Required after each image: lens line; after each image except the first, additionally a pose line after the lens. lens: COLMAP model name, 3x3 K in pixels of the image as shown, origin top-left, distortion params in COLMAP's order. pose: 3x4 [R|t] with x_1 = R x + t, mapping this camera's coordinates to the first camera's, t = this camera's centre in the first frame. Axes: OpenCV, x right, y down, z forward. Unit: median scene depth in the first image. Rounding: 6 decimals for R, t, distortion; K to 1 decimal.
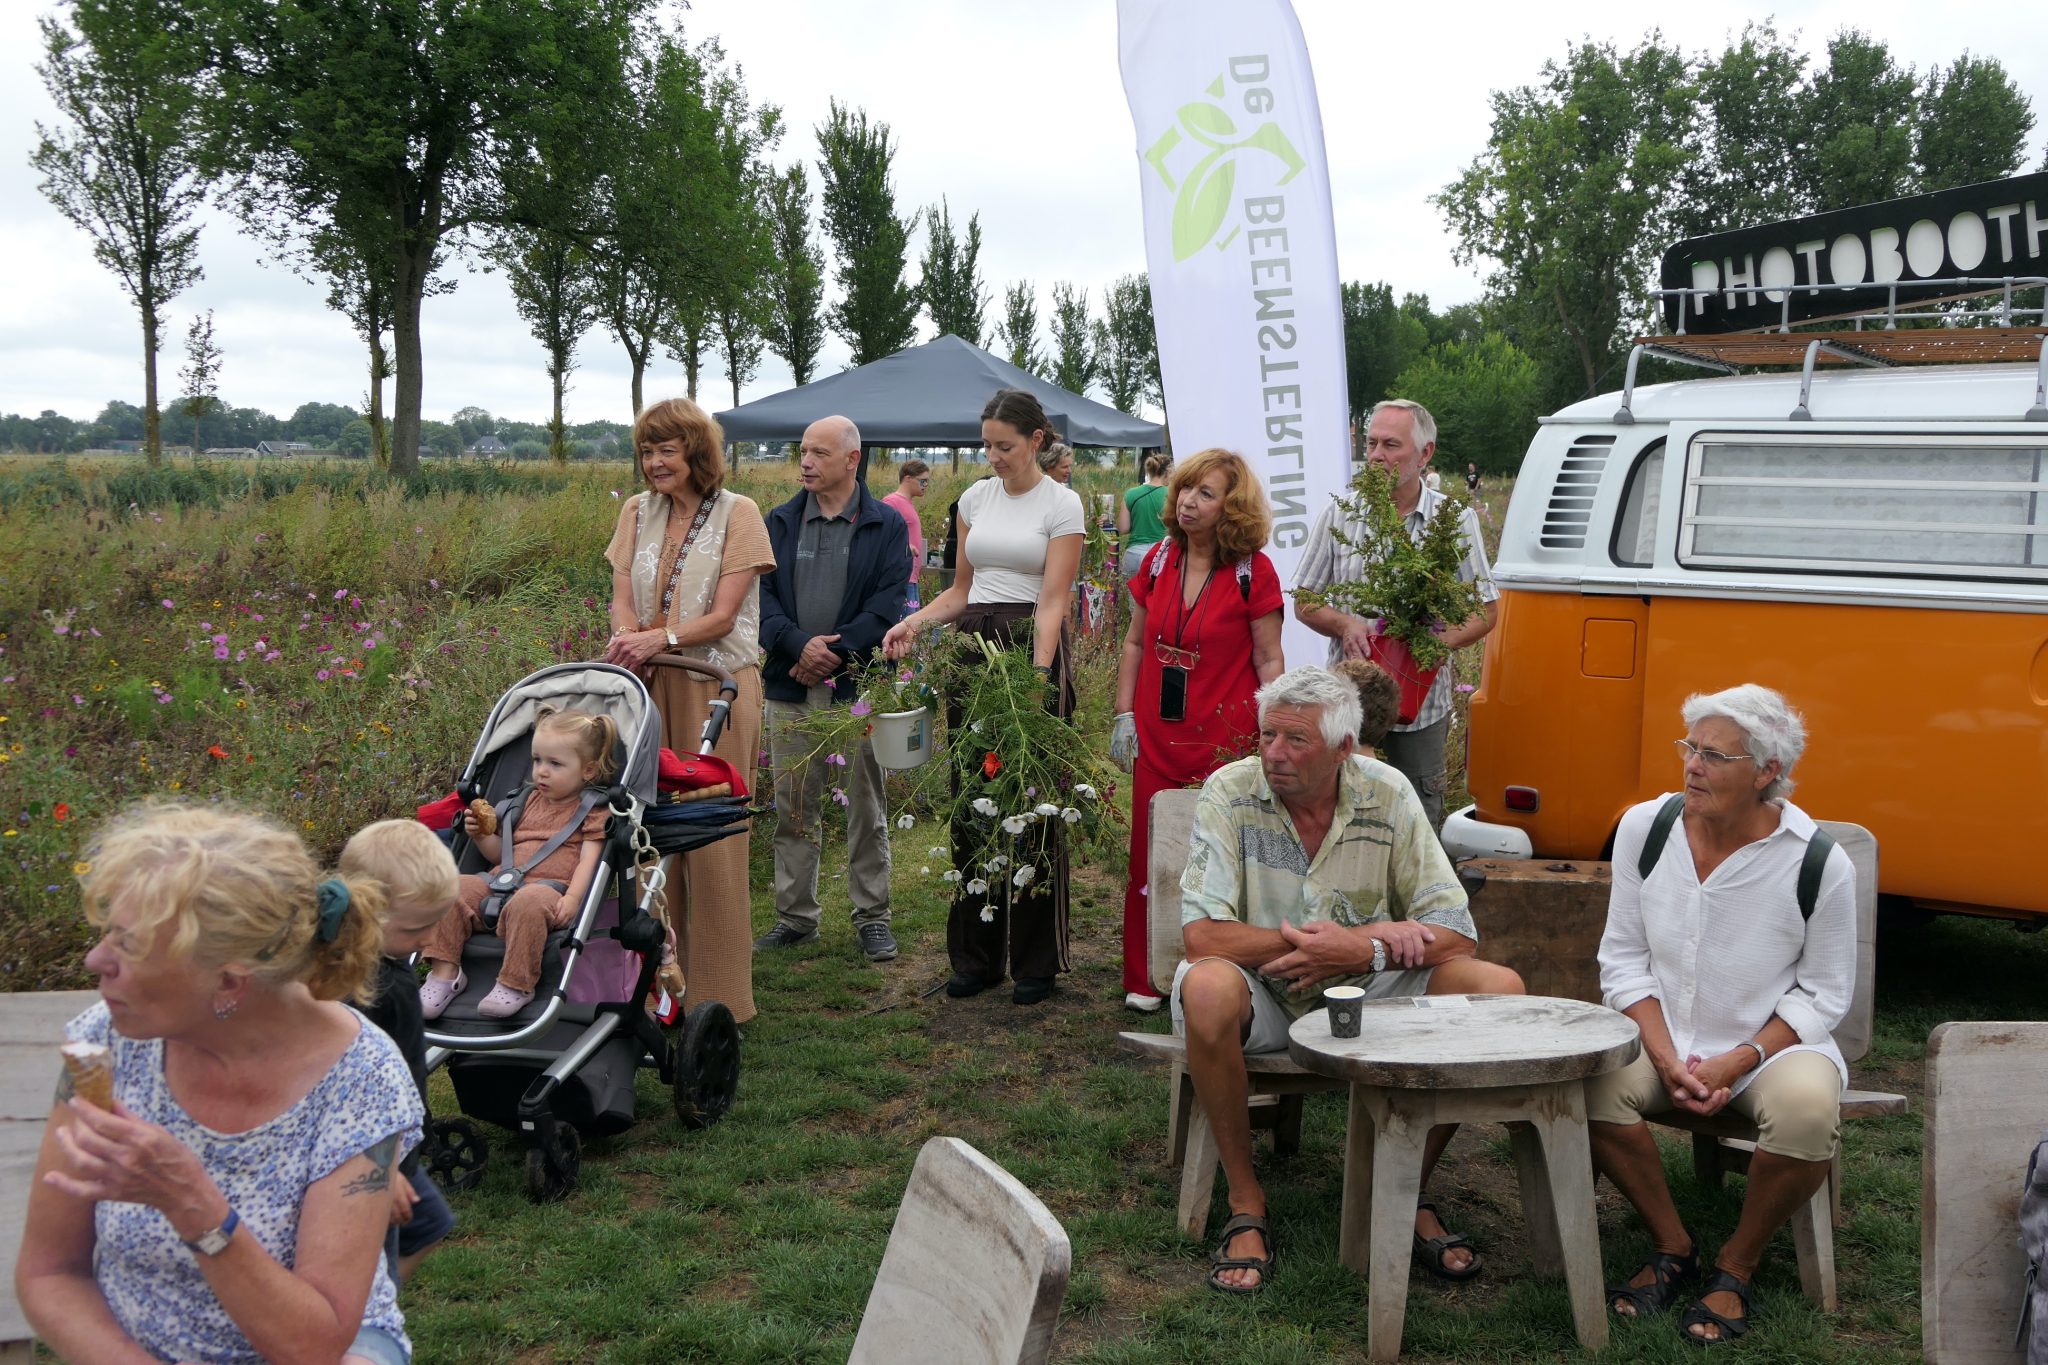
lens RADIAL K [[1874.8, 0, 1024.0], [0, 1874.8, 682.5], [0, 0, 1]] dist [-0.014776, -0.010967]
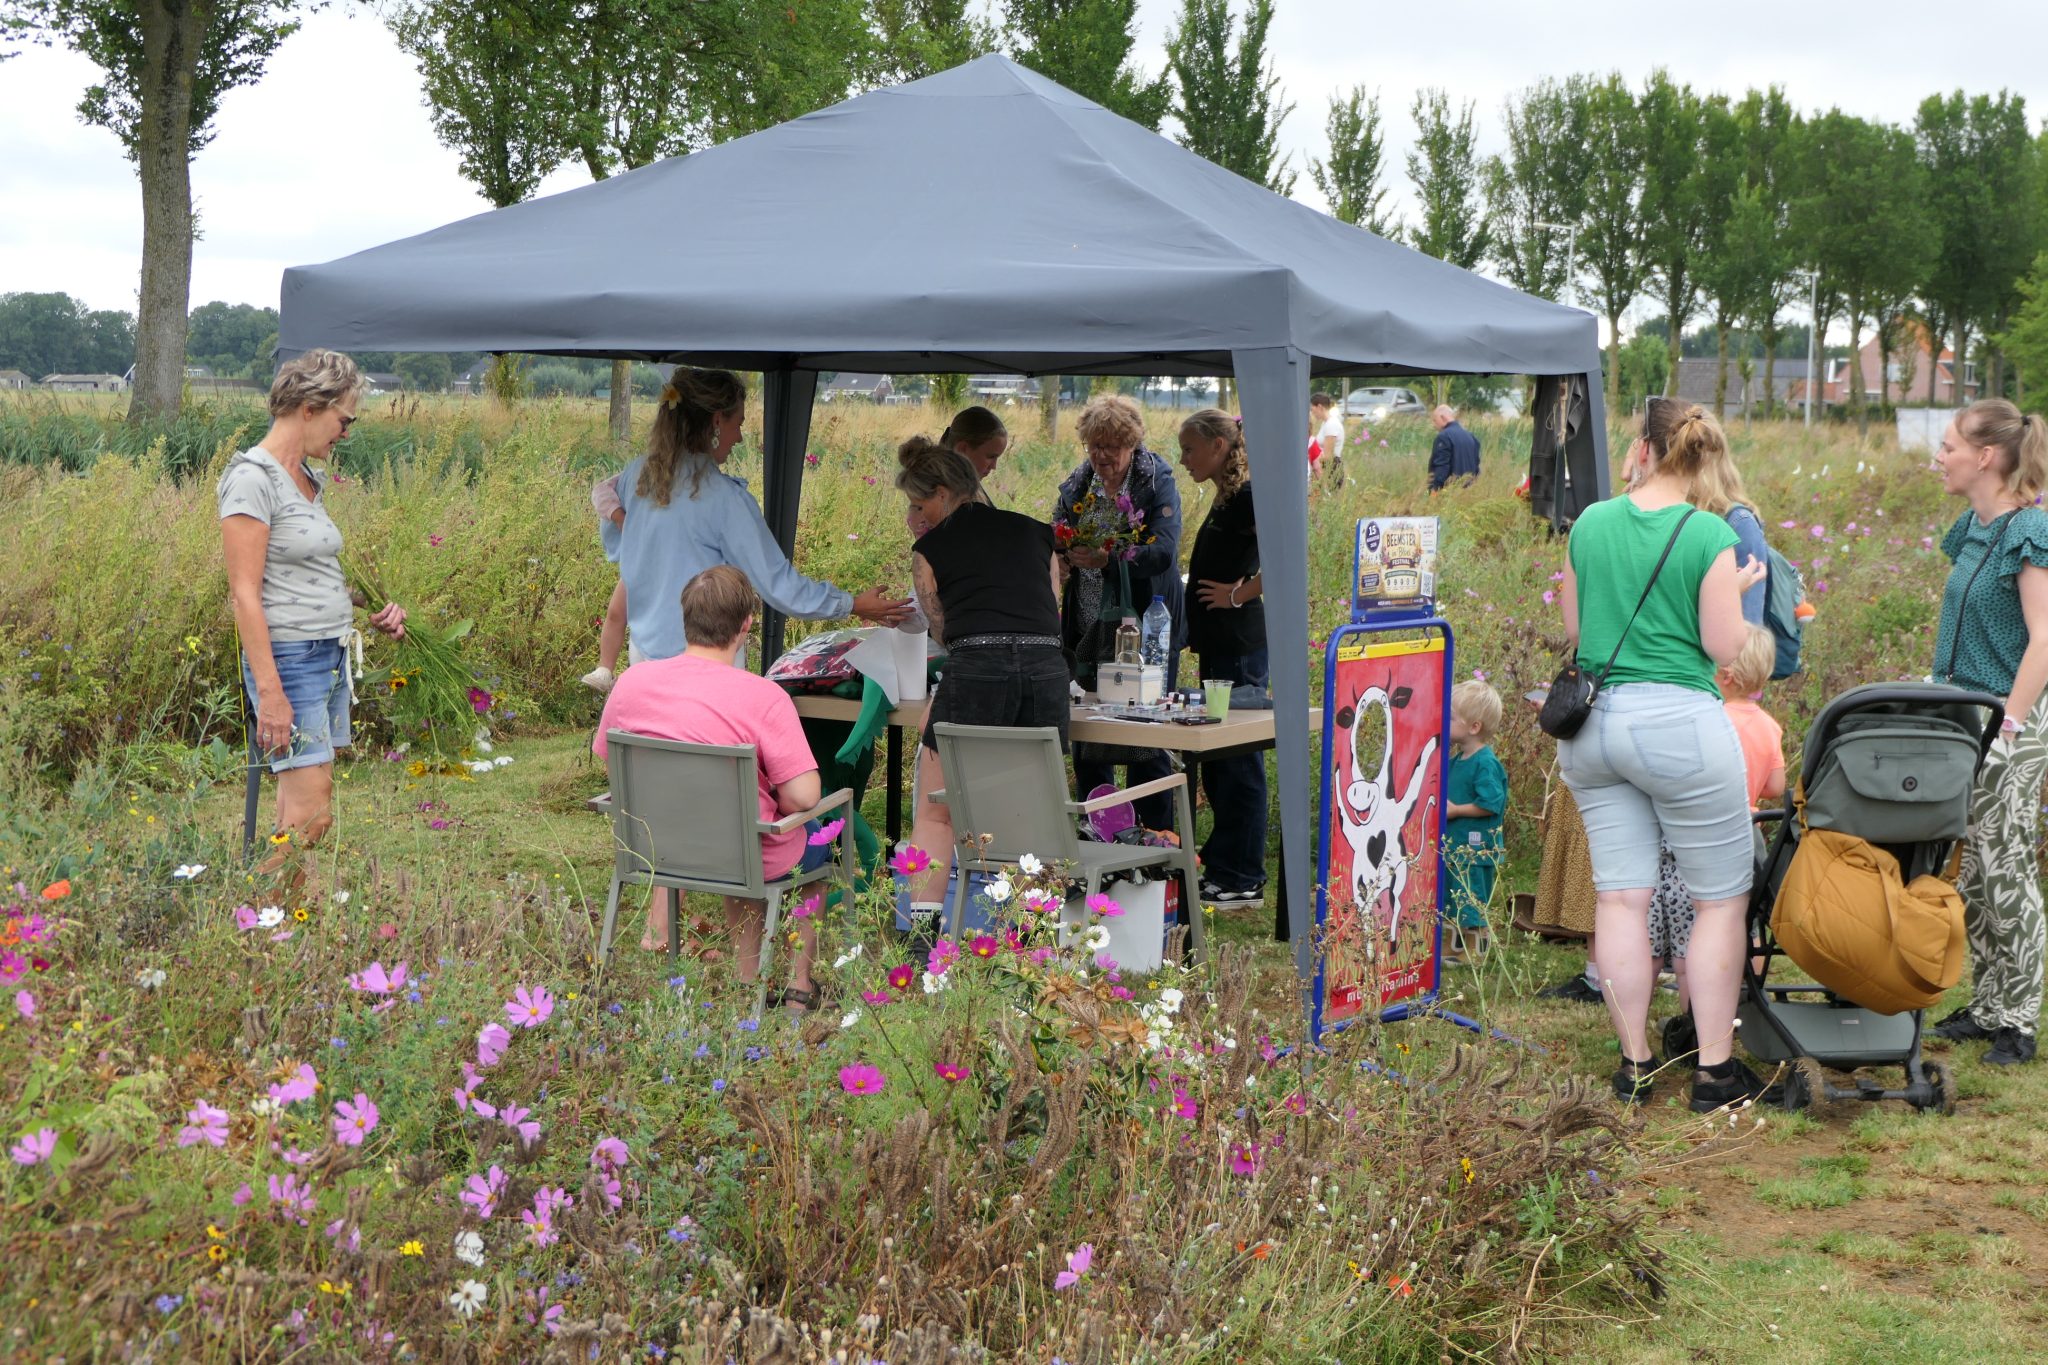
lens RADIAL K [[2786.0, 0, 1024.0], [0, 2786.0, 682.5], [0, 0, 1]] dist [-0.013801, -0.045368]
pose [[0.991273, 0.020253, -0.130257, 0.013074], [-0.022485, 0.999624, -0.015692, -0.020363], [0.129890, 0.018484, 0.991356, 0.167131]]
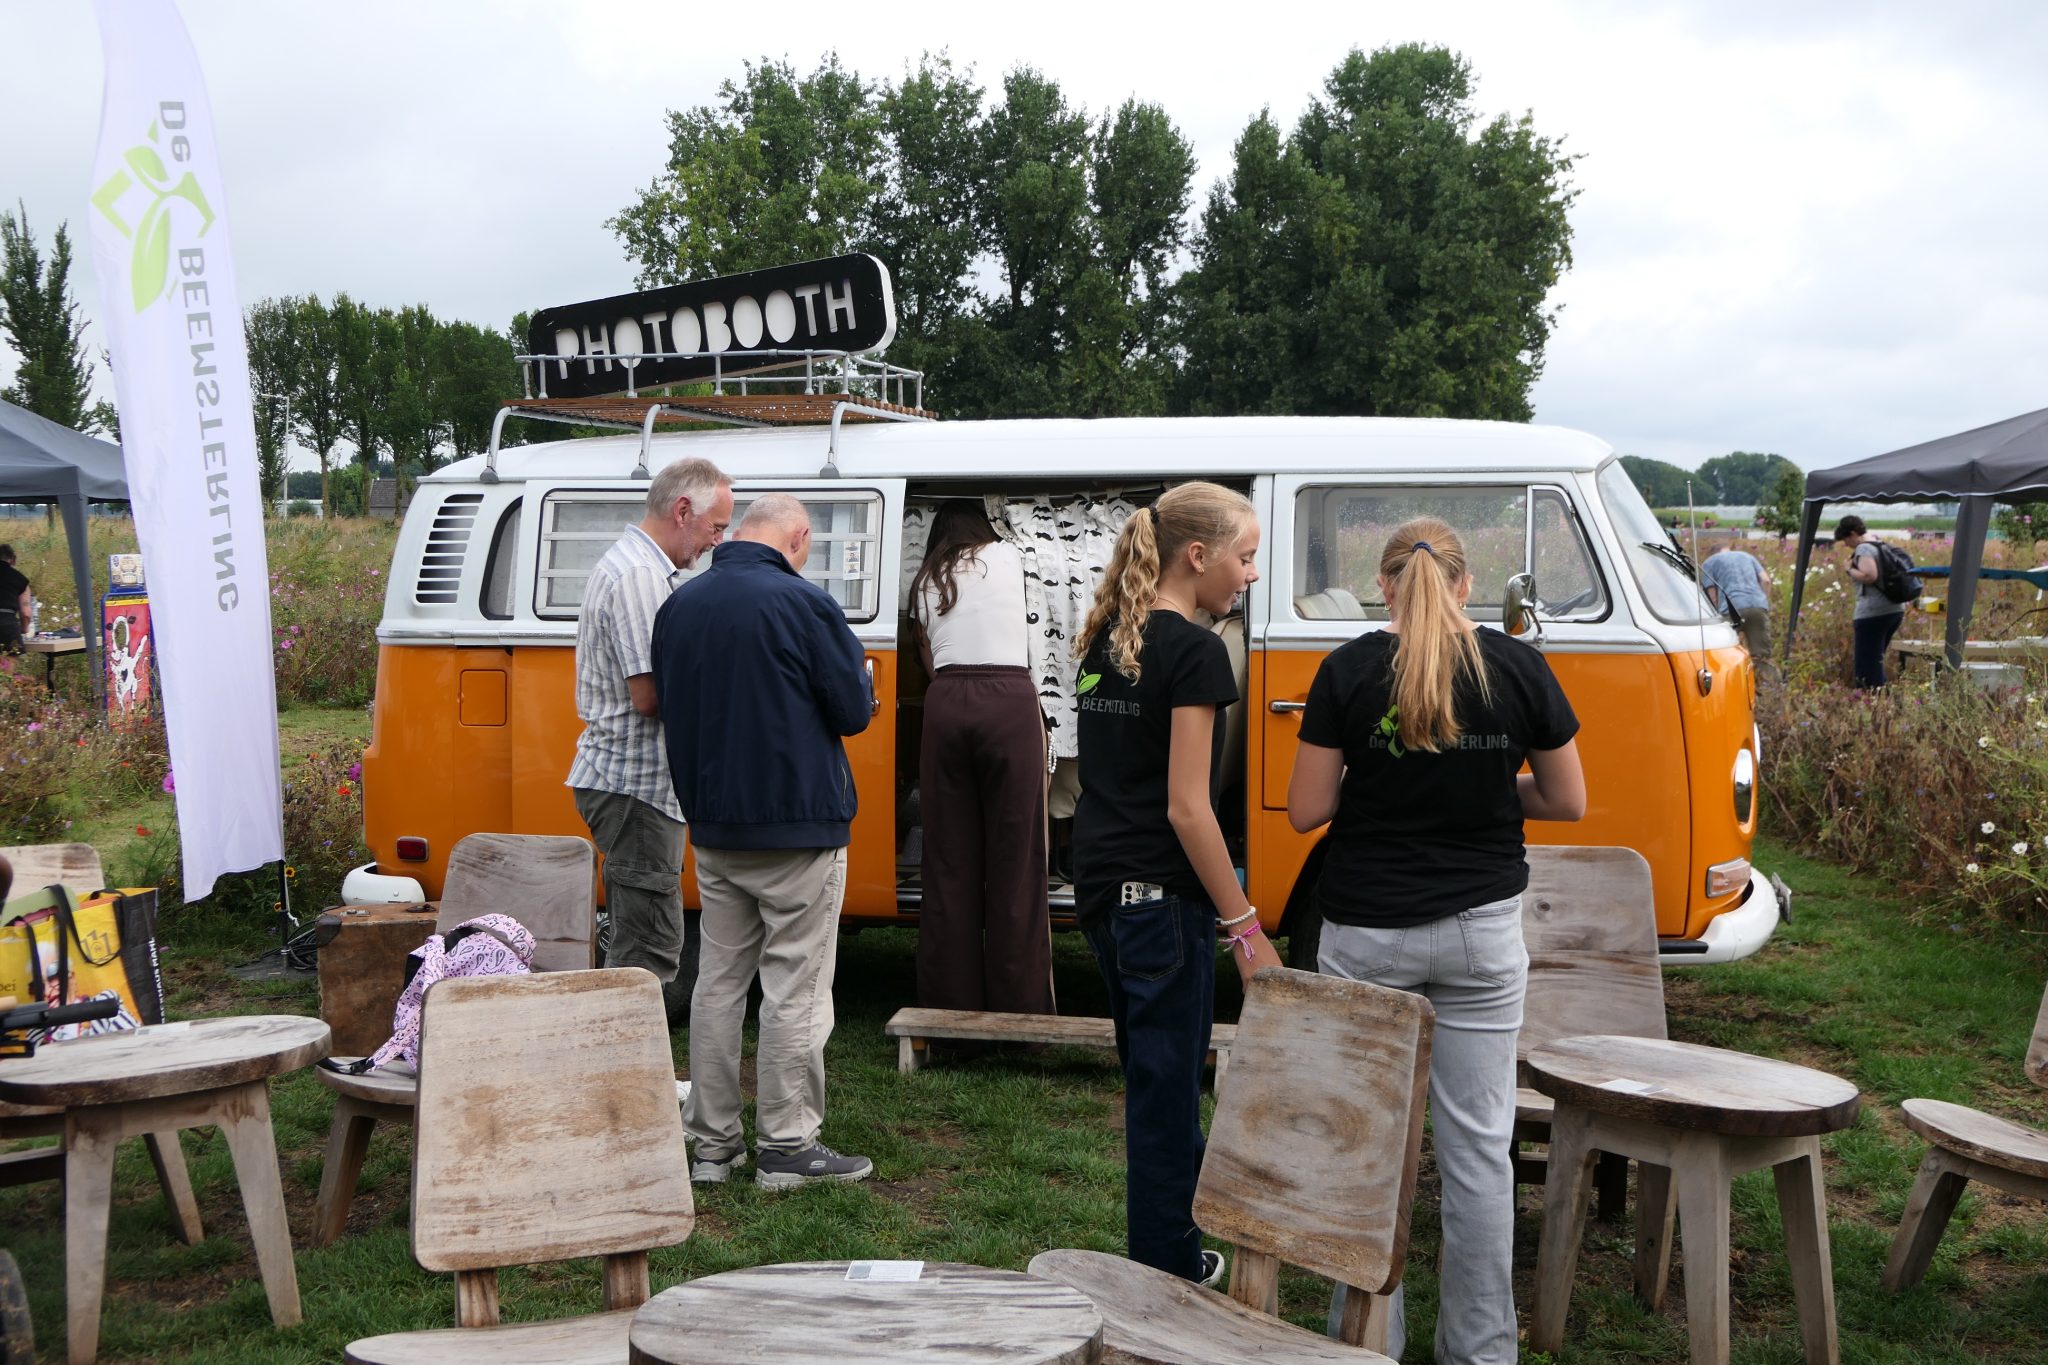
lens RADIAL K [[2125.8, 0, 969.1], [0, 2125.8, 686.3], [0, 0, 1]] dist [-0.070144, 0.208748]
pose [[0.939962, -0.038883, 0.339058, 0.024513], [0.050068, 0.998450, -0.024301, 0.002565], [-0.337588, 0.039818, 0.940452, -0.029462]]
